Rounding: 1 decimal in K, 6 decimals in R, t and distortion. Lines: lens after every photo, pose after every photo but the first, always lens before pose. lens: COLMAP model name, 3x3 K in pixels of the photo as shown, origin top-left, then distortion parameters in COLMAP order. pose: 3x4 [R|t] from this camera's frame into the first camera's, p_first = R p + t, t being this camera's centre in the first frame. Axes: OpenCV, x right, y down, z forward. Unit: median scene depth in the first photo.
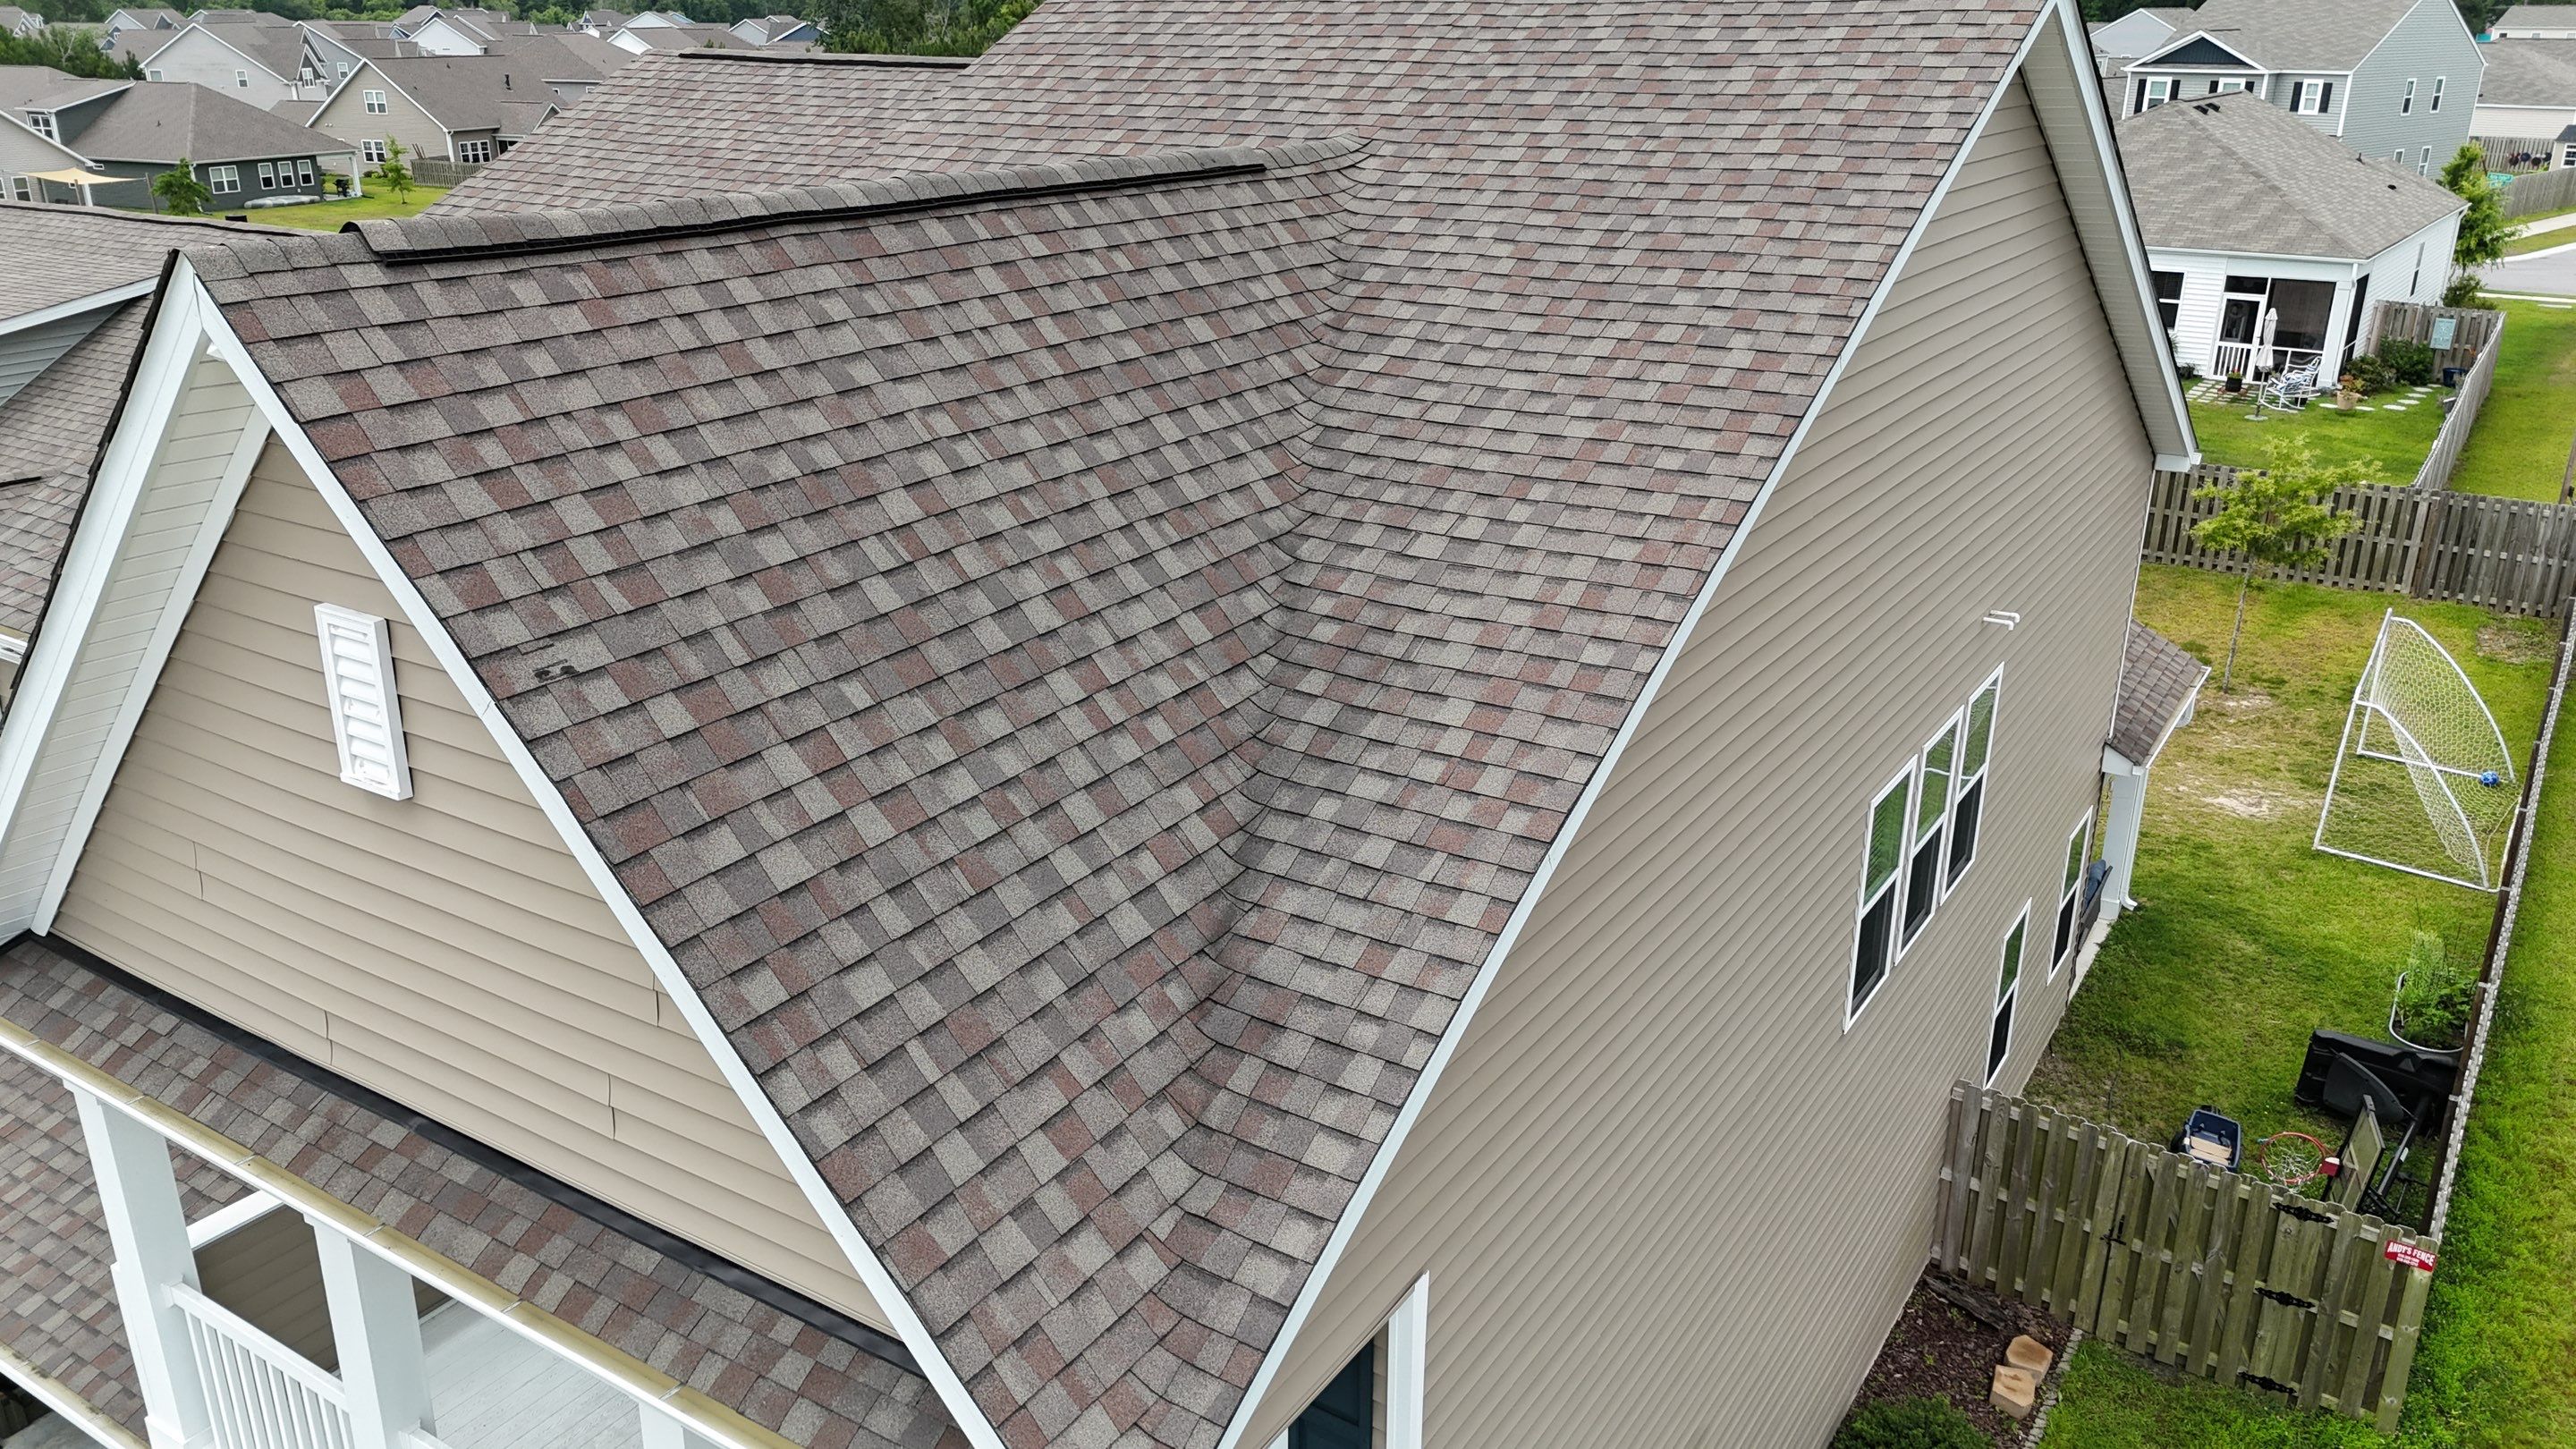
lens RADIAL K [[1904.0, 0, 1283.4], [0, 1904.0, 725.2], [0, 0, 1]] dist [0.049499, -0.017614]
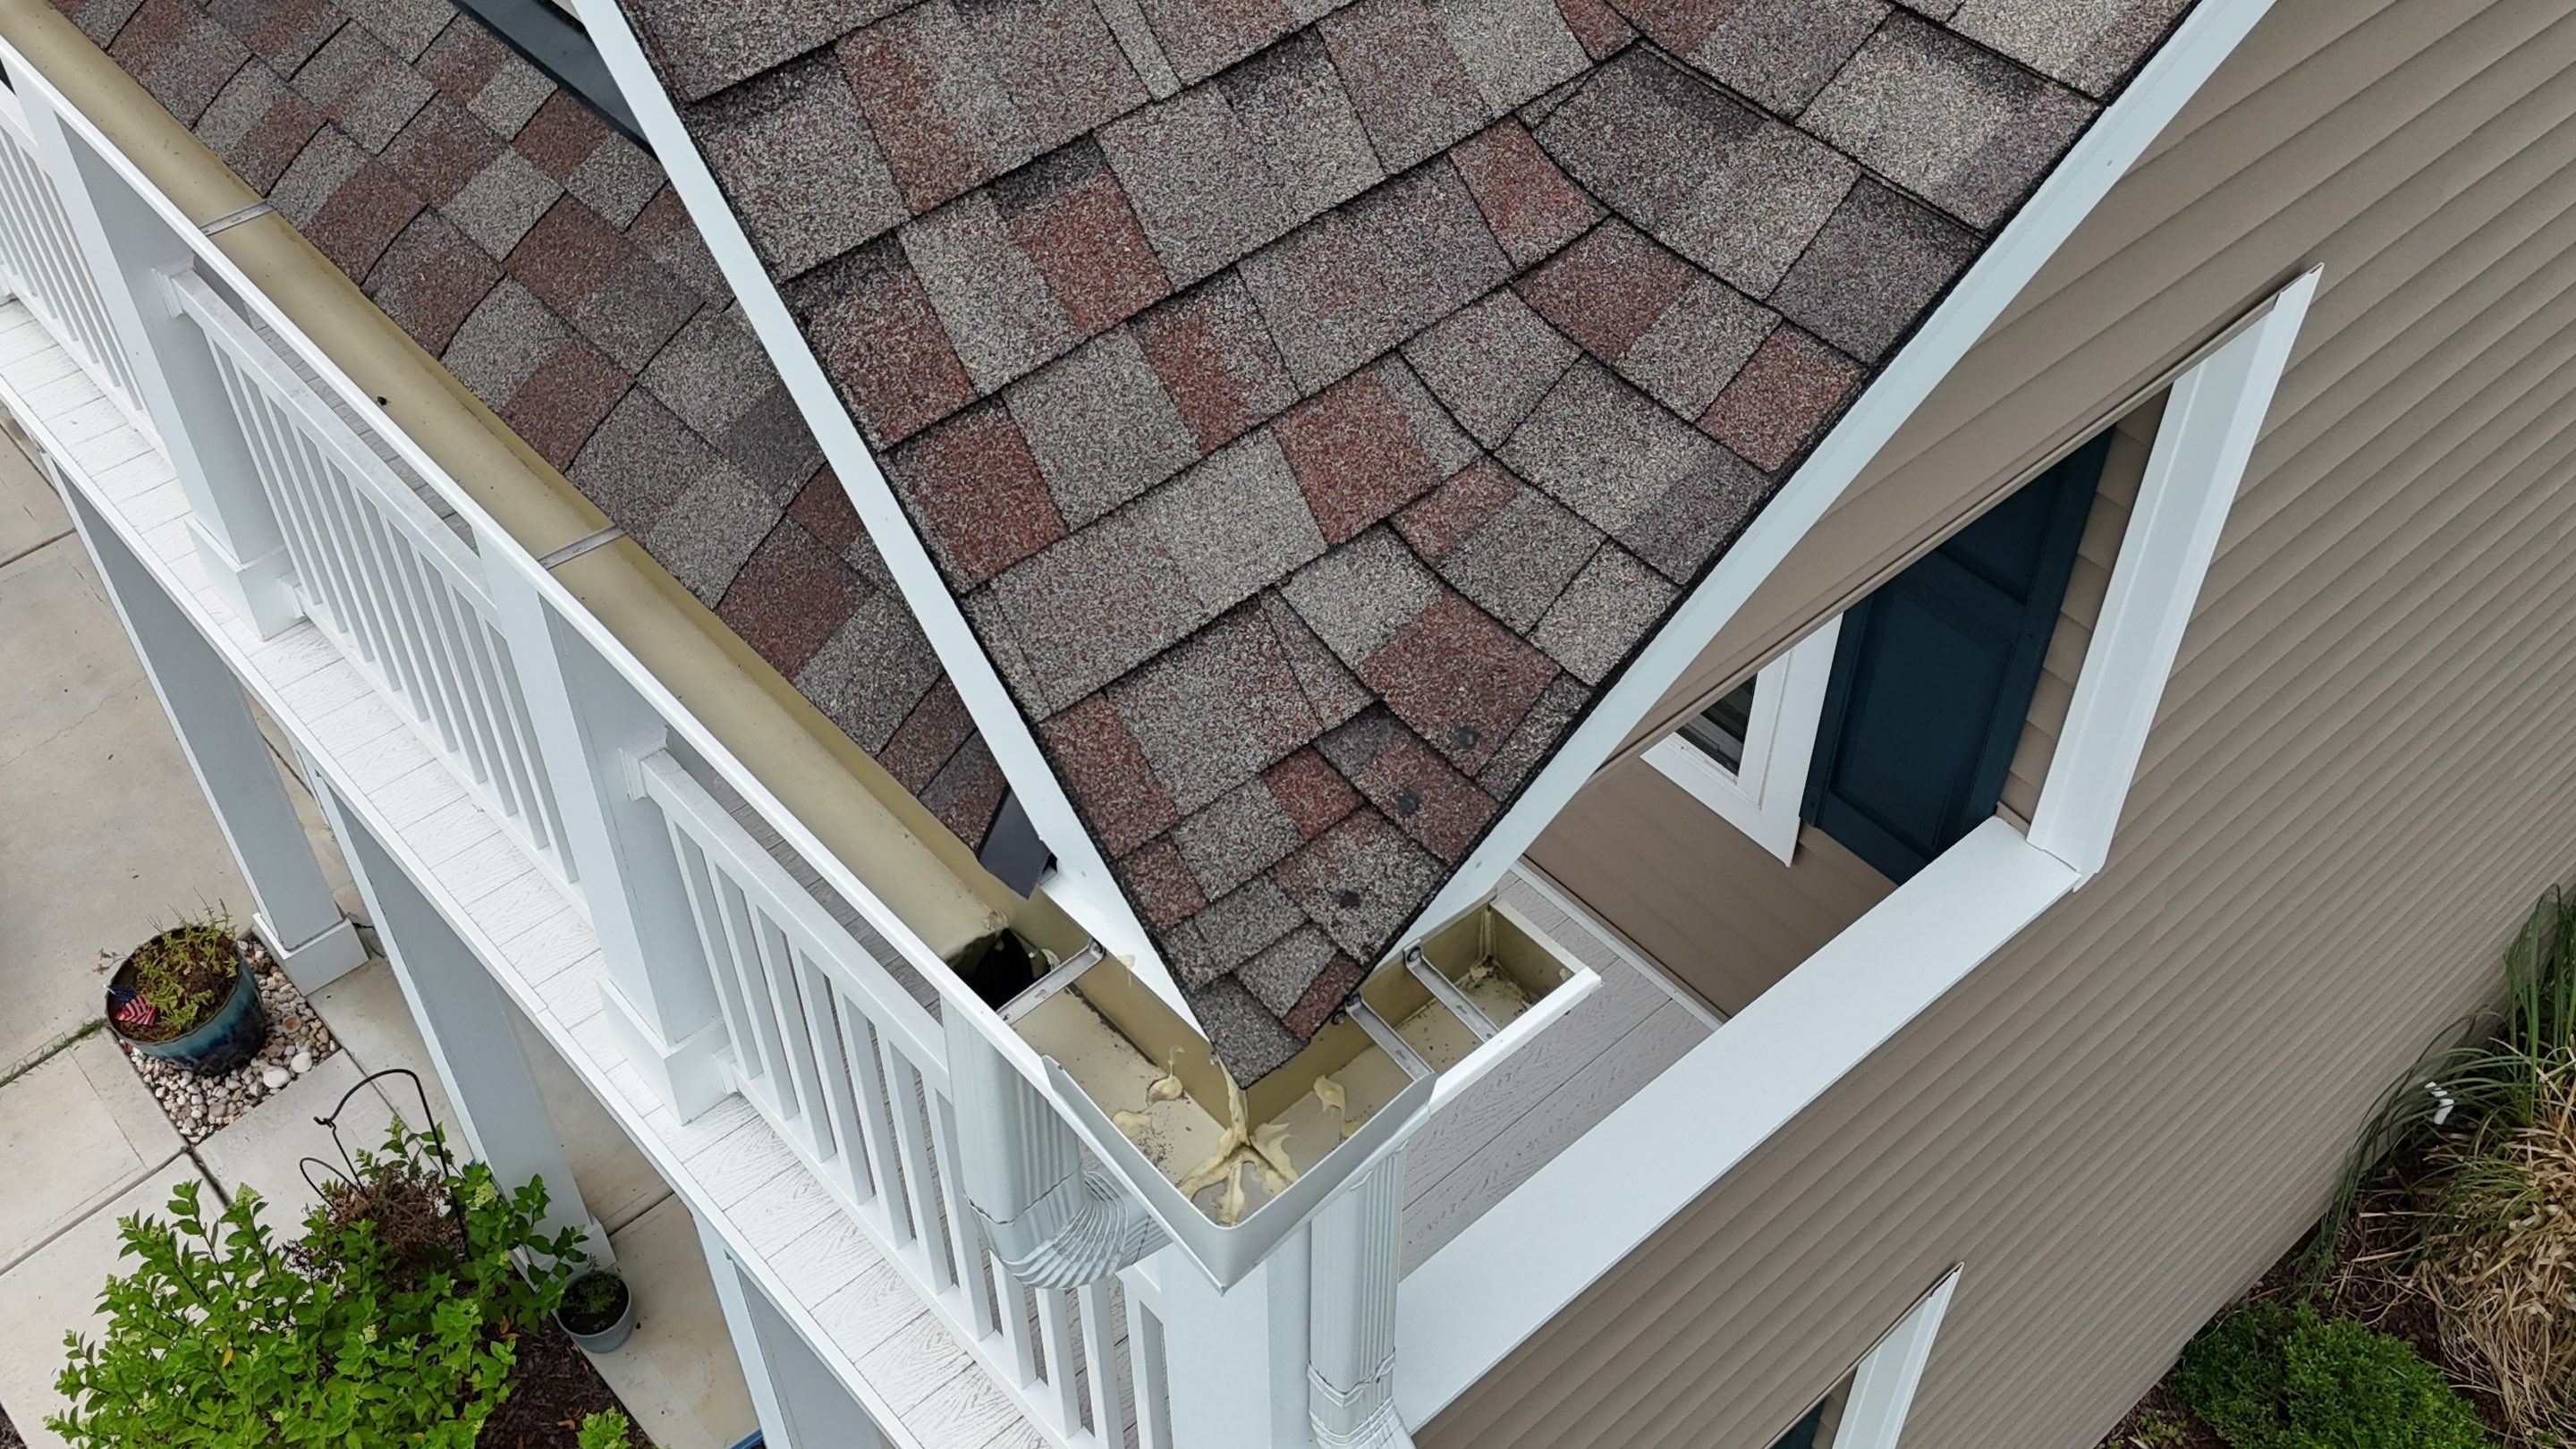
lens RADIAL K [[2496.8, 0, 1285.9], [0, 2496.8, 729.1], [0, 0, 1]] dist [0.027845, 0.000000]
pose [[0.964680, 0.188705, -0.183802, -0.014642], [-0.090287, 0.892328, 0.442265, 0.217149], [0.247469, -0.410049, 0.877849, 0.625132]]
